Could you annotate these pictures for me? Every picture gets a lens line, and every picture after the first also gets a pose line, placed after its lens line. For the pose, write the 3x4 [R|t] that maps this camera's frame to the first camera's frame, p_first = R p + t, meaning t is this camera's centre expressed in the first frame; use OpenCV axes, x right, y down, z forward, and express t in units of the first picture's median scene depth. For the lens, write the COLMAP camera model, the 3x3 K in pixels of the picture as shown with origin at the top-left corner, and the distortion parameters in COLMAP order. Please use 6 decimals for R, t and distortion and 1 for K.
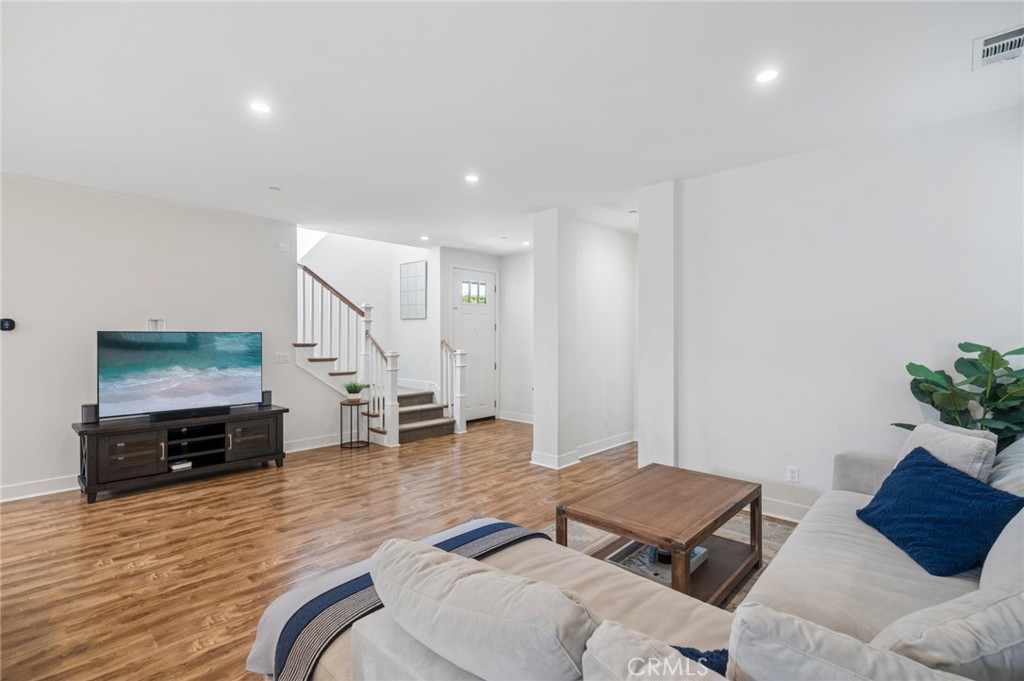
lens RADIAL K [[479.9, 0, 521.9], [0, 479.9, 338.6], [0, 0, 1]] dist [-0.002264, -0.001232]
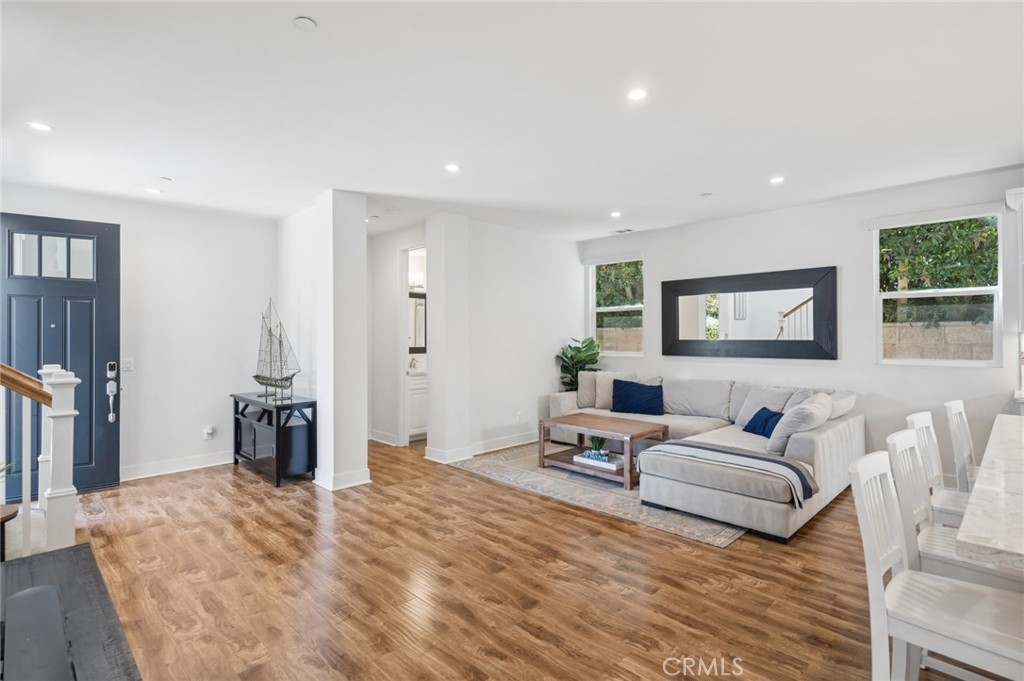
lens RADIAL K [[501.1, 0, 516.1], [0, 501.1, 332.8], [0, 0, 1]] dist [0.002021, 0.000692]
pose [[0.040387, -0.000479, 0.999184, -1.299781], [0.012133, 0.999926, -0.000011, -0.012713], [-0.999110, 0.012124, 0.040390, 1.016572]]
